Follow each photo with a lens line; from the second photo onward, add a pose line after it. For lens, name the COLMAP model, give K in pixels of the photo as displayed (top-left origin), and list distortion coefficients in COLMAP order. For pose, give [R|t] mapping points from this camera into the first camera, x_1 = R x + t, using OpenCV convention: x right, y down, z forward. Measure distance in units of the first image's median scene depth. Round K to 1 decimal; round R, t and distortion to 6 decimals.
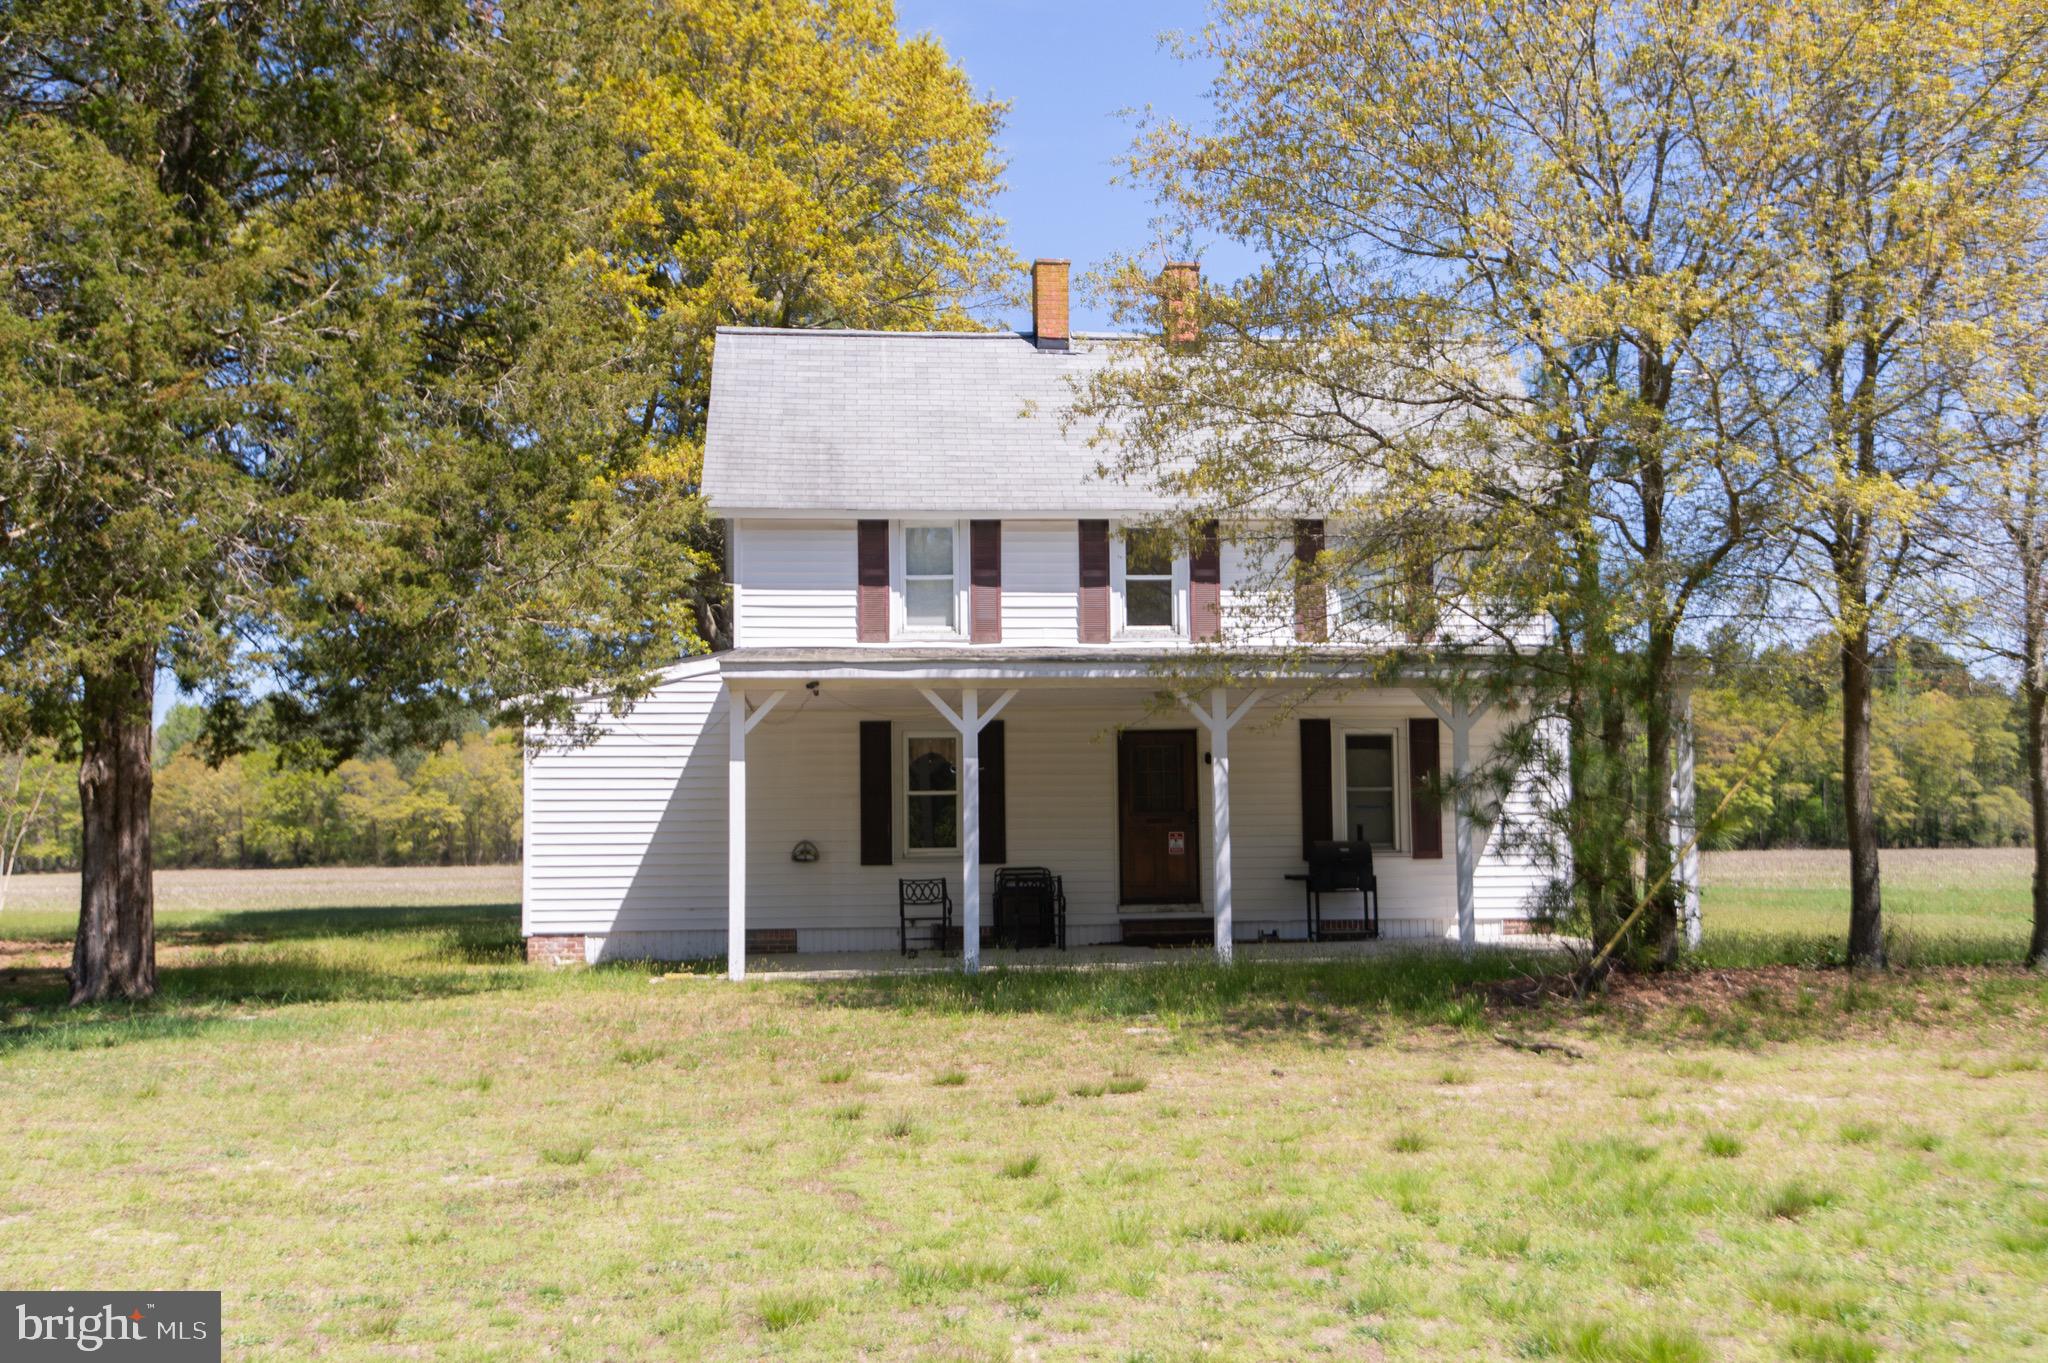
lens RADIAL K [[1976.3, 0, 1020.0], [0, 1976.3, 730.4], [0, 0, 1]] dist [-0.055929, -0.008529]
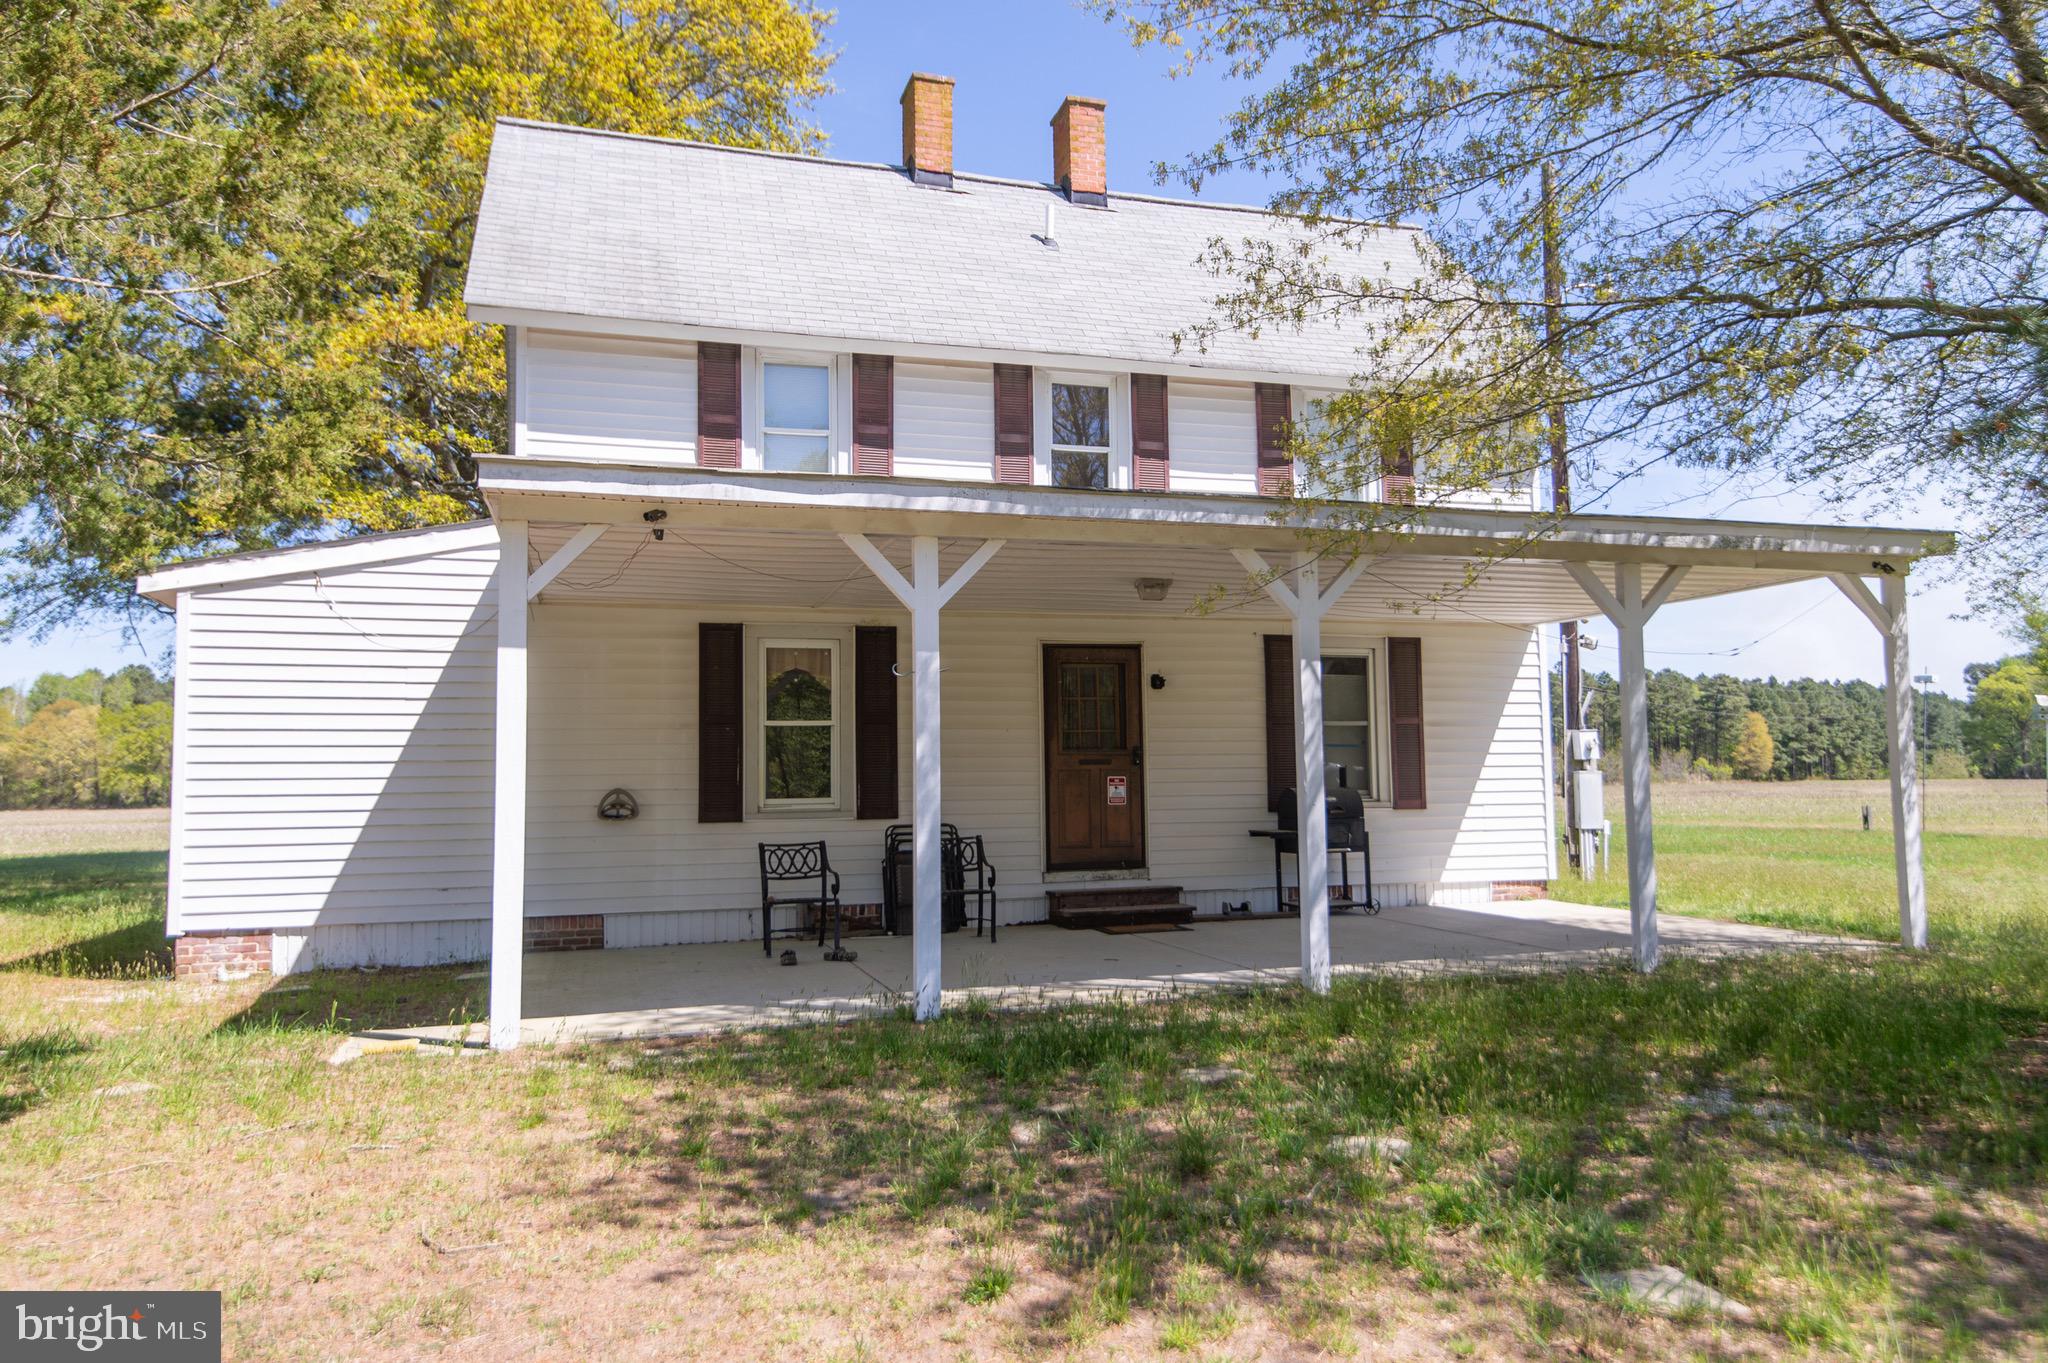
lens RADIAL K [[1370.3, 0, 1029.1], [0, 1370.3, 706.1], [0, 0, 1]] dist [-0.000861, -0.000487]
pose [[0.978456, 0.010089, 0.206207, -0.065658], [-0.009948, 0.999949, -0.001719, 0.025402], [-0.206213, -0.000369, 0.978507, 0.484704]]
